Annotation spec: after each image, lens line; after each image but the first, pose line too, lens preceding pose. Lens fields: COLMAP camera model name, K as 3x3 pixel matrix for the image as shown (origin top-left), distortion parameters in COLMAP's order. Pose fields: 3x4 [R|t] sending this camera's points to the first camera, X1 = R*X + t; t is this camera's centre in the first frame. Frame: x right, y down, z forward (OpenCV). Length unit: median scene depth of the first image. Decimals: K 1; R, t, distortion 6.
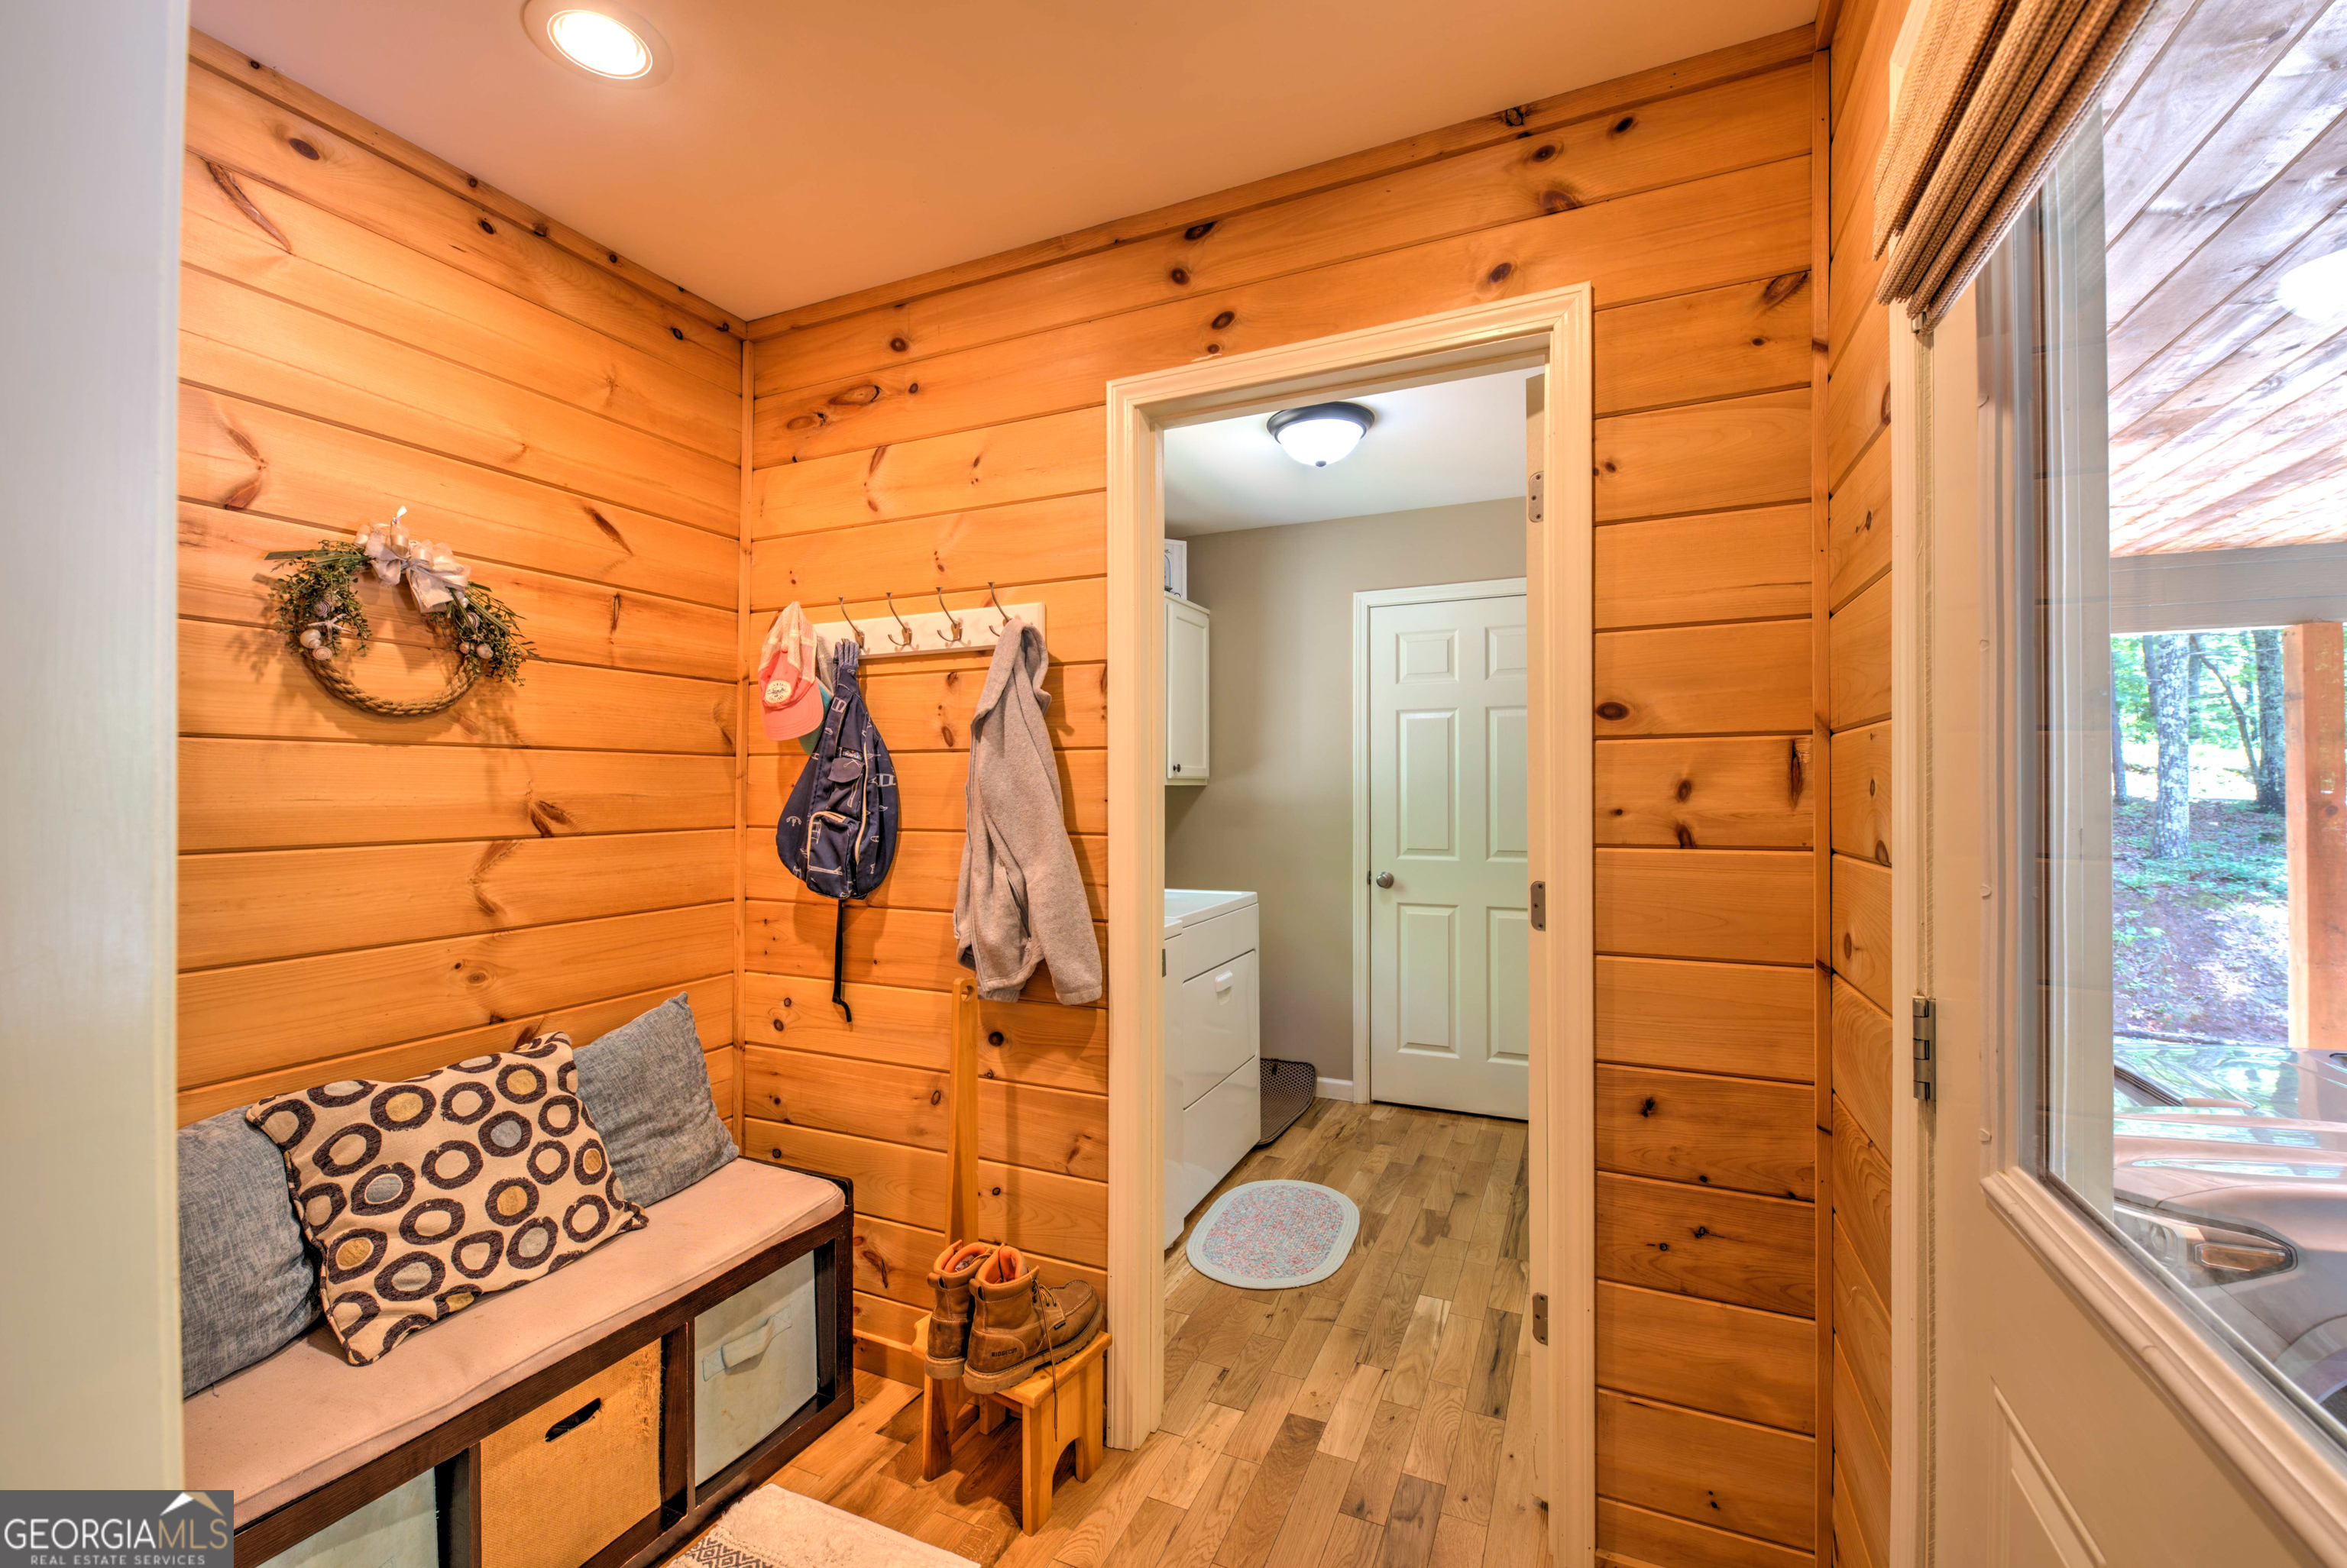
lens RADIAL K [[1001.8, 0, 1160.2], [0, 1001.8, 789.5], [0, 0, 1]] dist [0.013081, -0.006615]
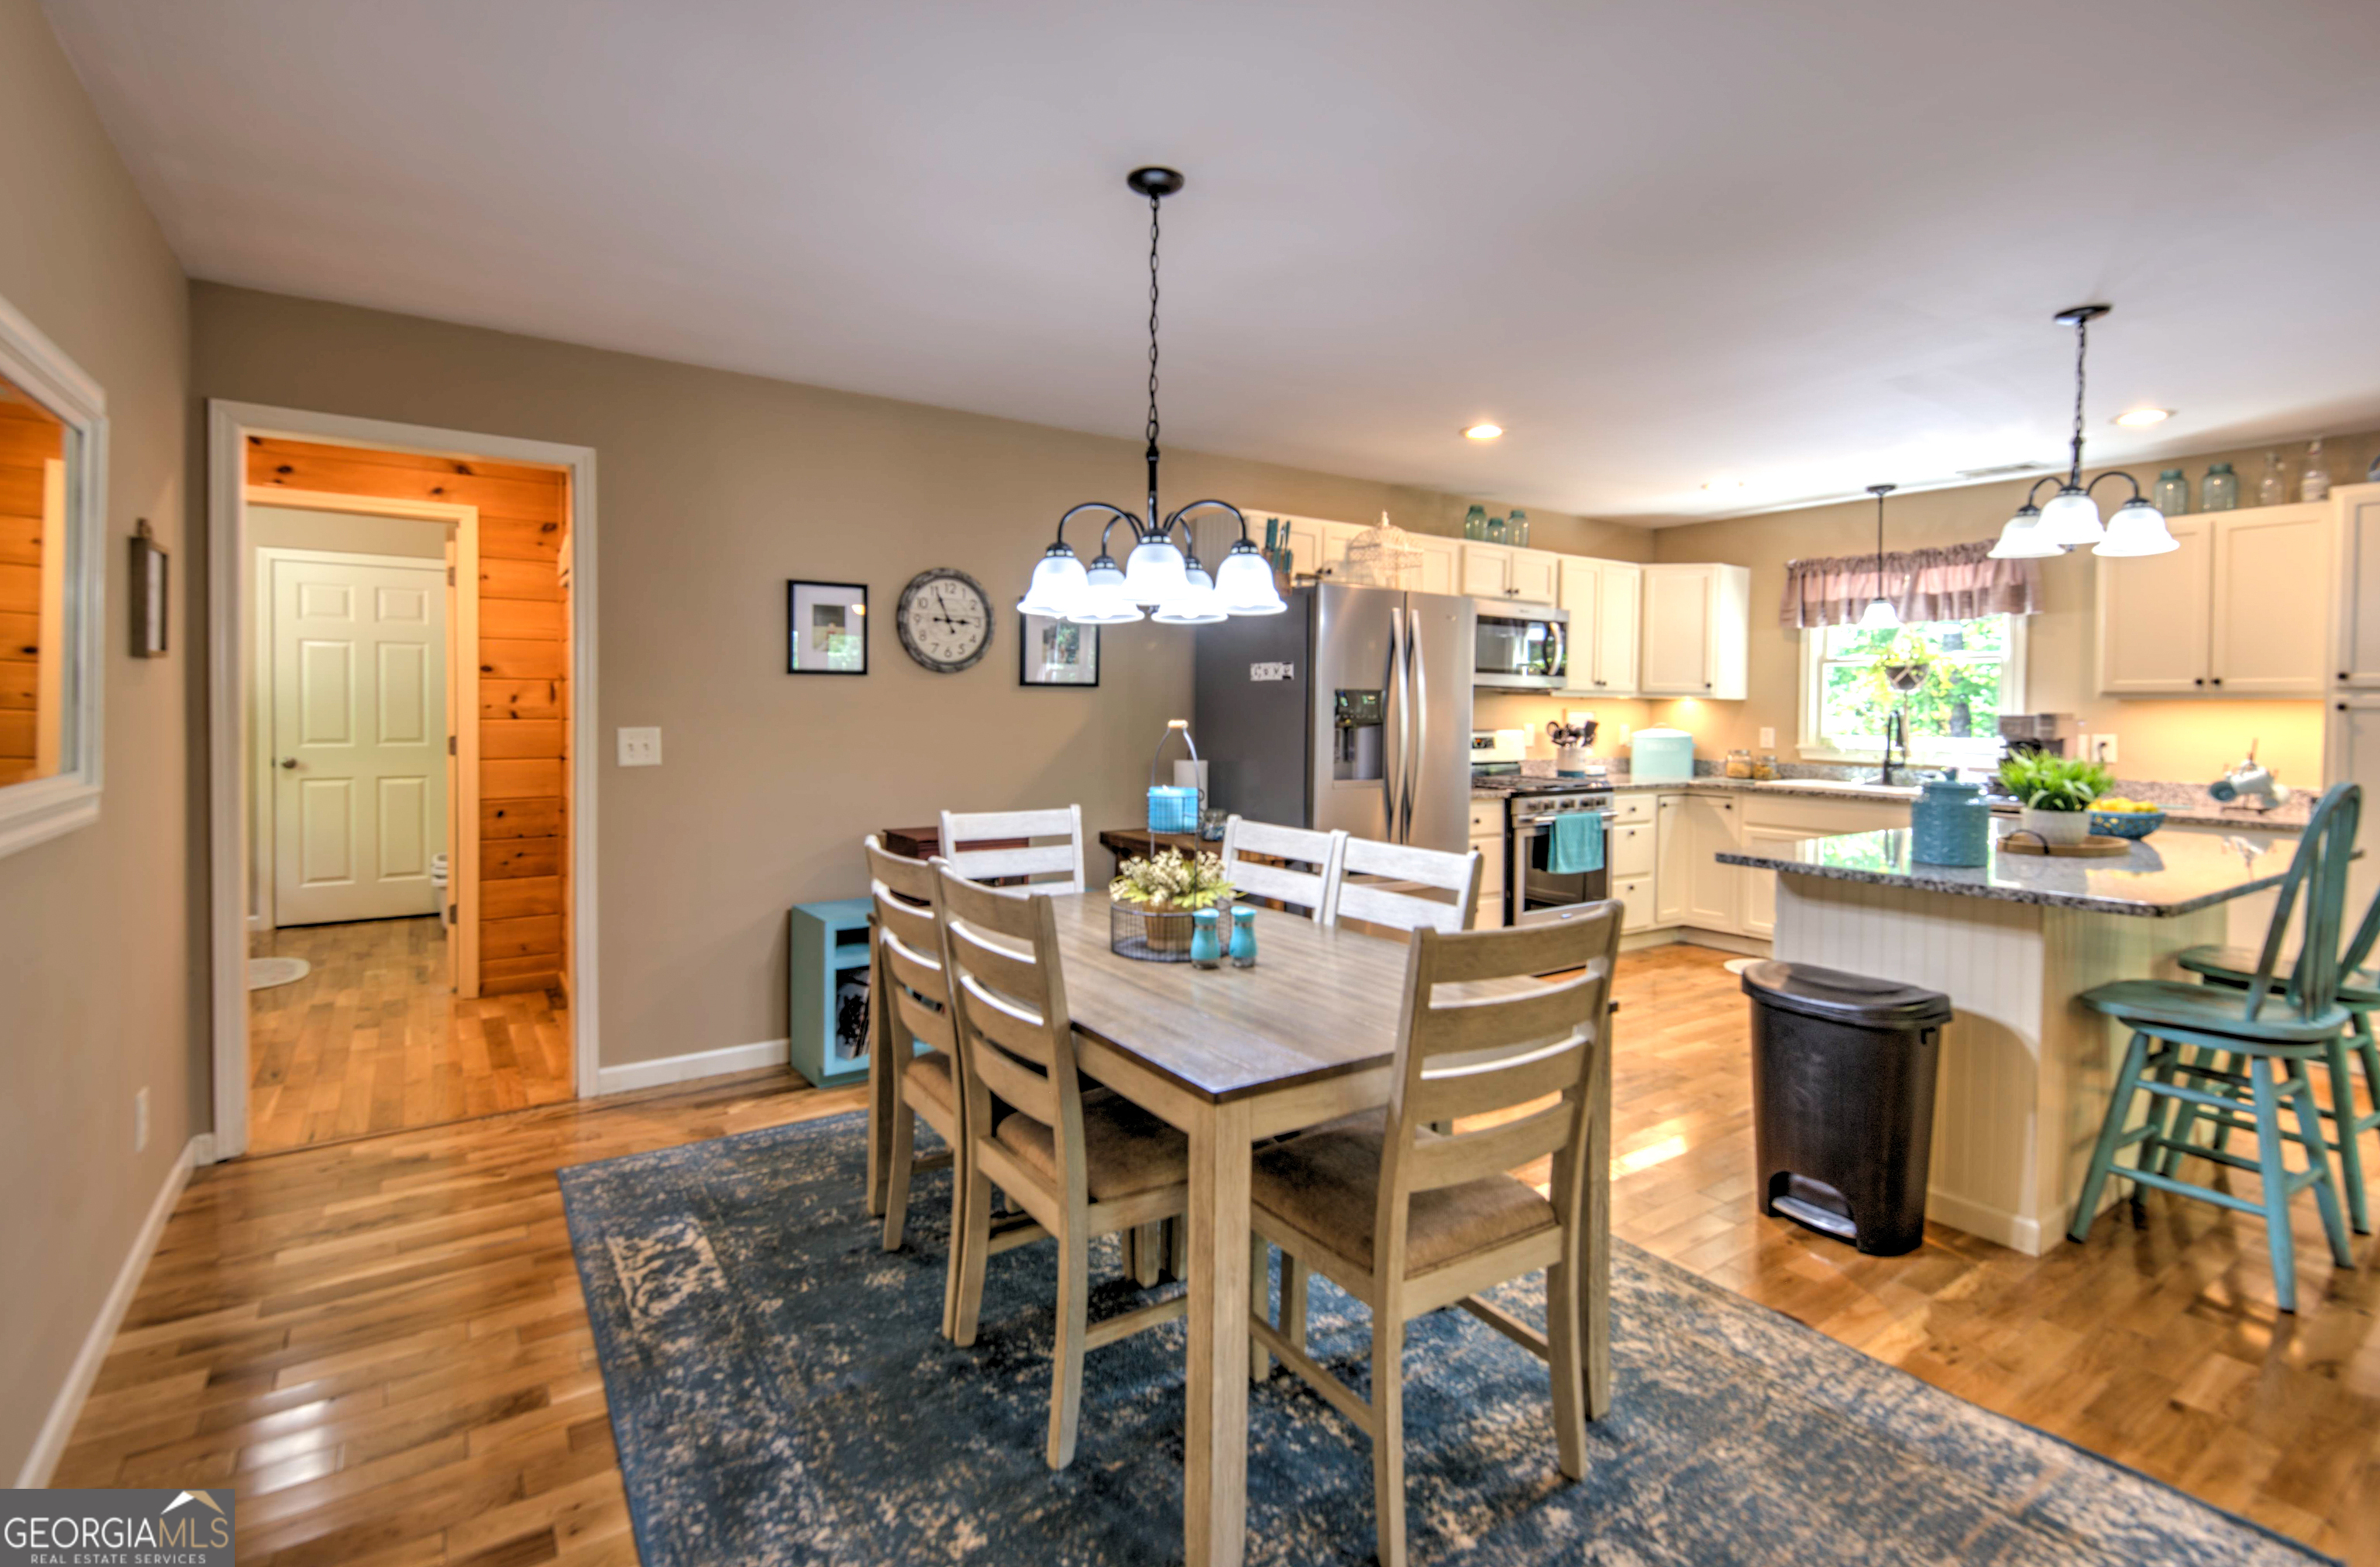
lens RADIAL K [[1102.3, 0, 1165.2], [0, 1102.3, 729.6], [0, 0, 1]] dist [0.010218, -0.003008]
pose [[0.530444, -0.010584, 0.847654, -0.438045], [-0.010924, 0.999754, 0.019319, 0.003031], [-0.847649, -0.019508, 0.530198, -0.842569]]
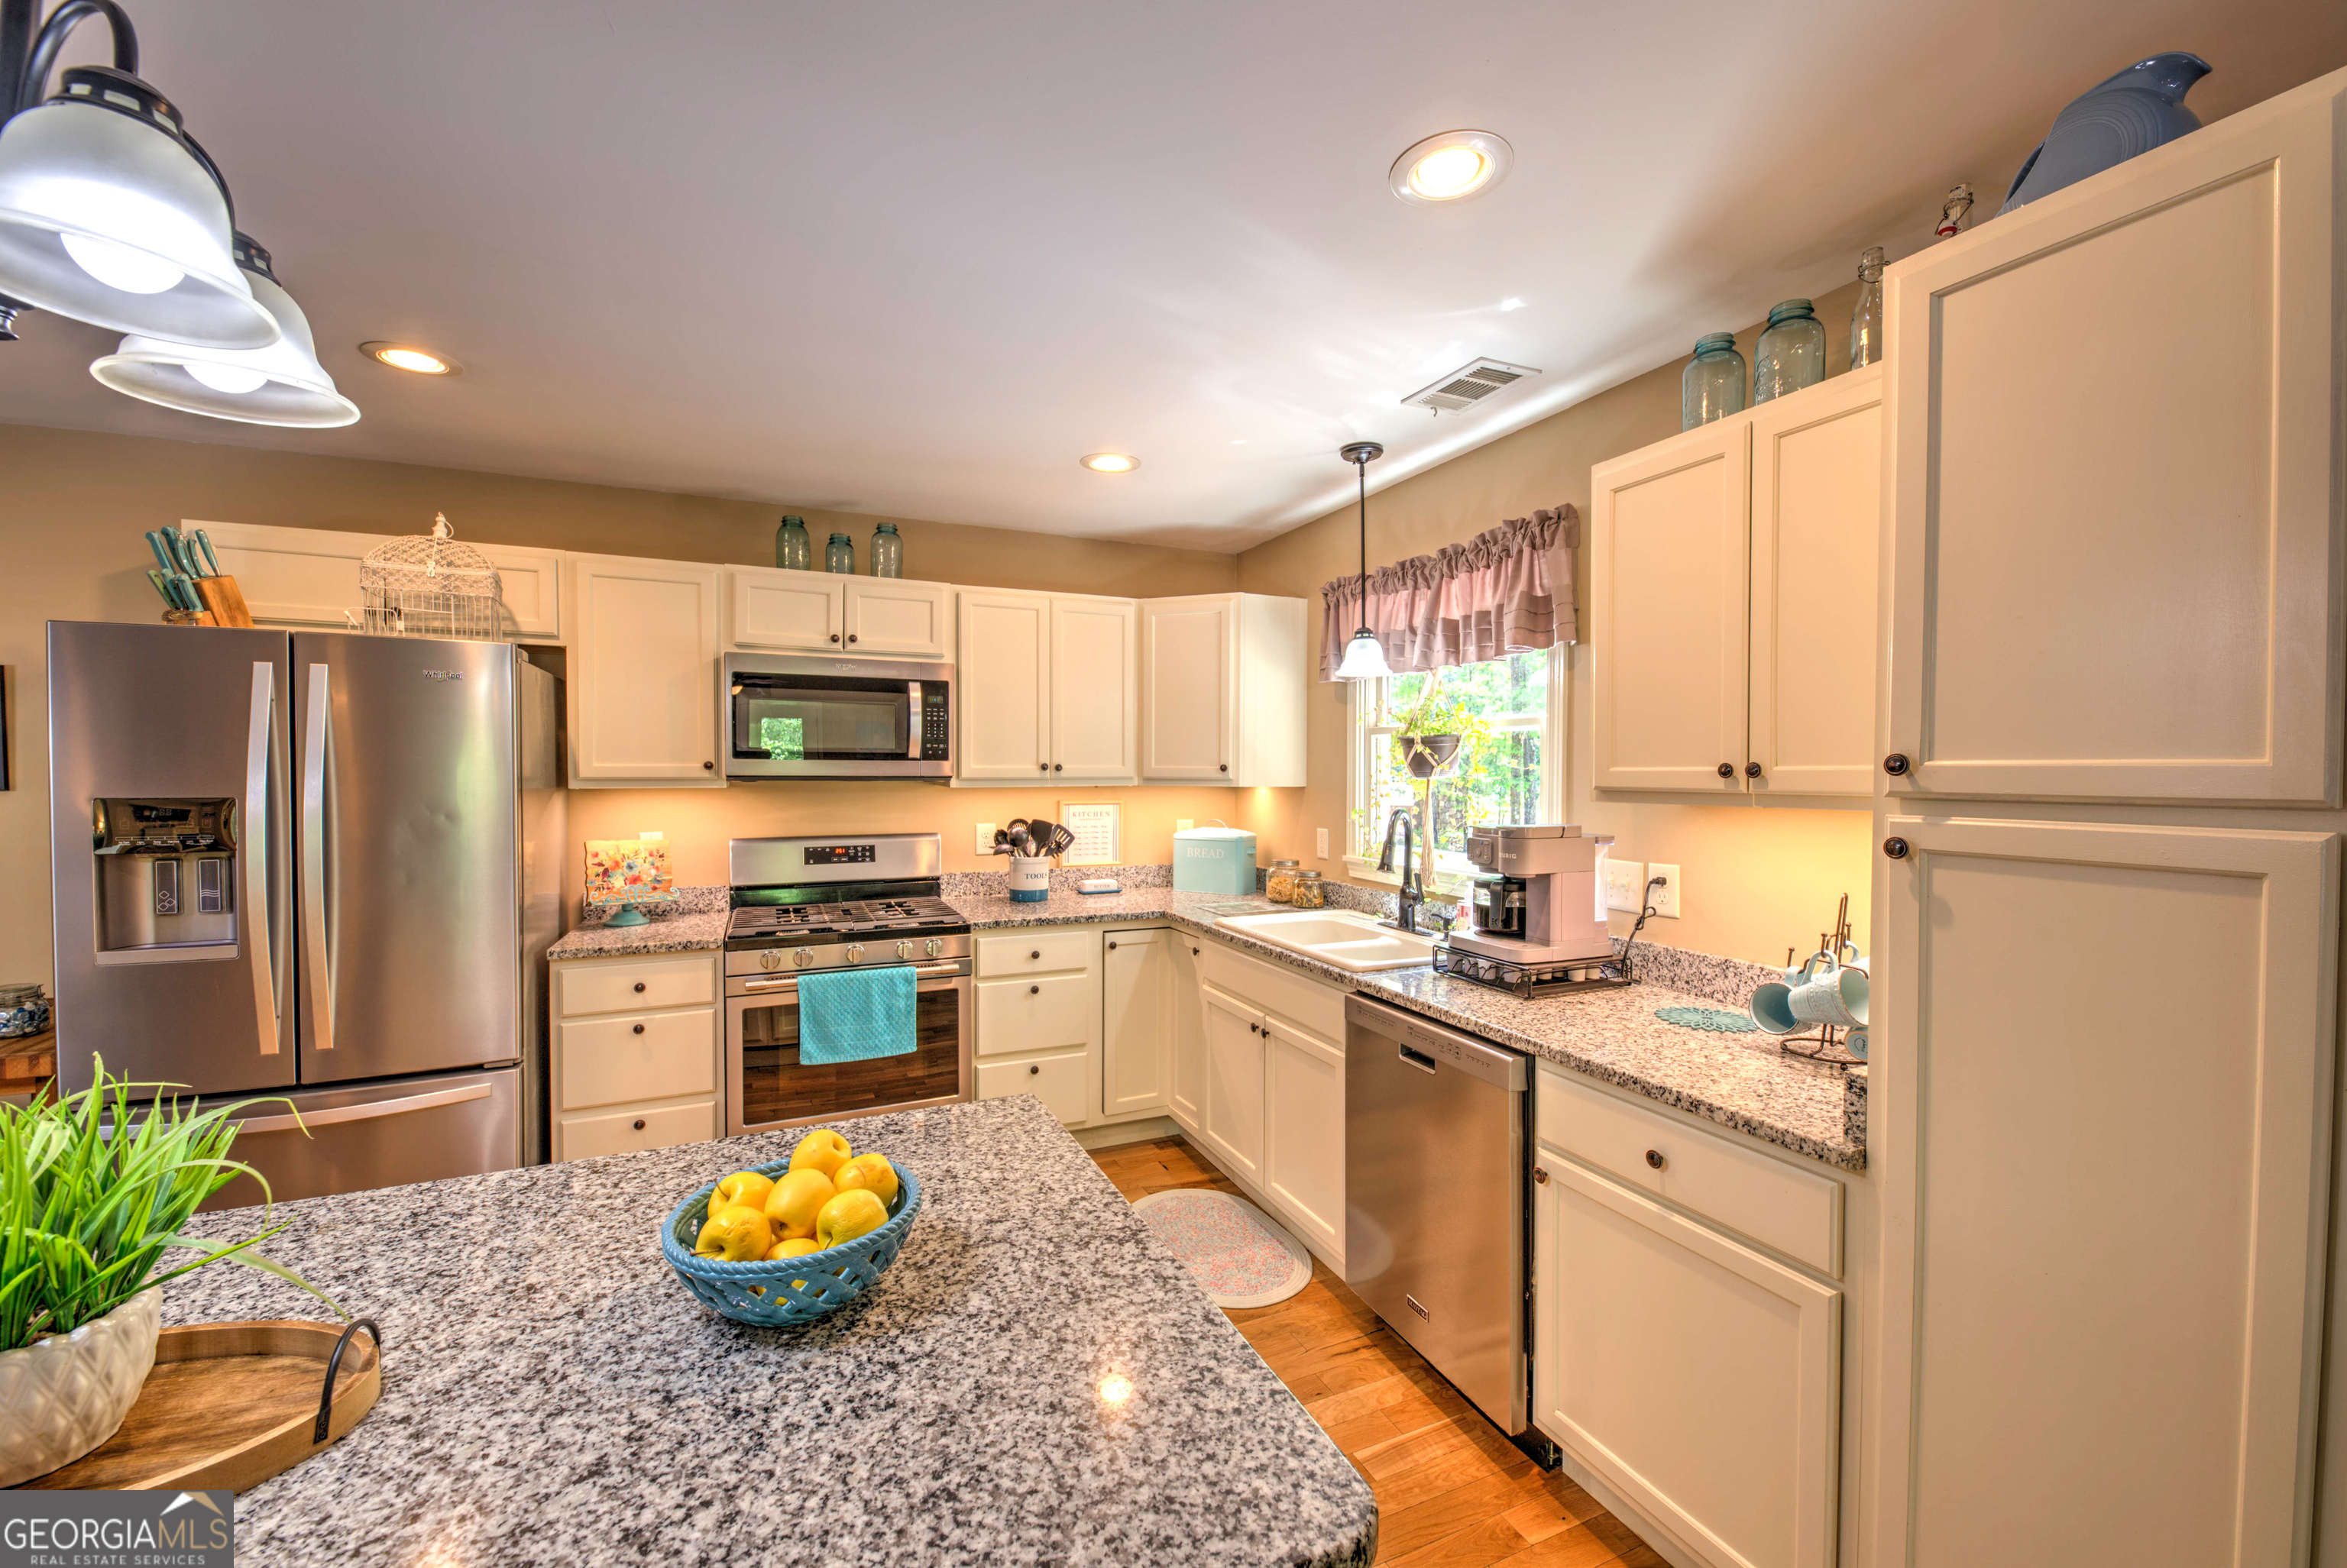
lens RADIAL K [[930.9, 0, 1175.2], [0, 930.9, 786.4], [0, 0, 1]] dist [0.003729, 0.000377]
pose [[0.666445, -0.010842, 0.745476, 0.513439], [-0.002526, 0.999856, 0.016800, -0.032458], [-0.745550, -0.013080, 0.666321, -1.213554]]
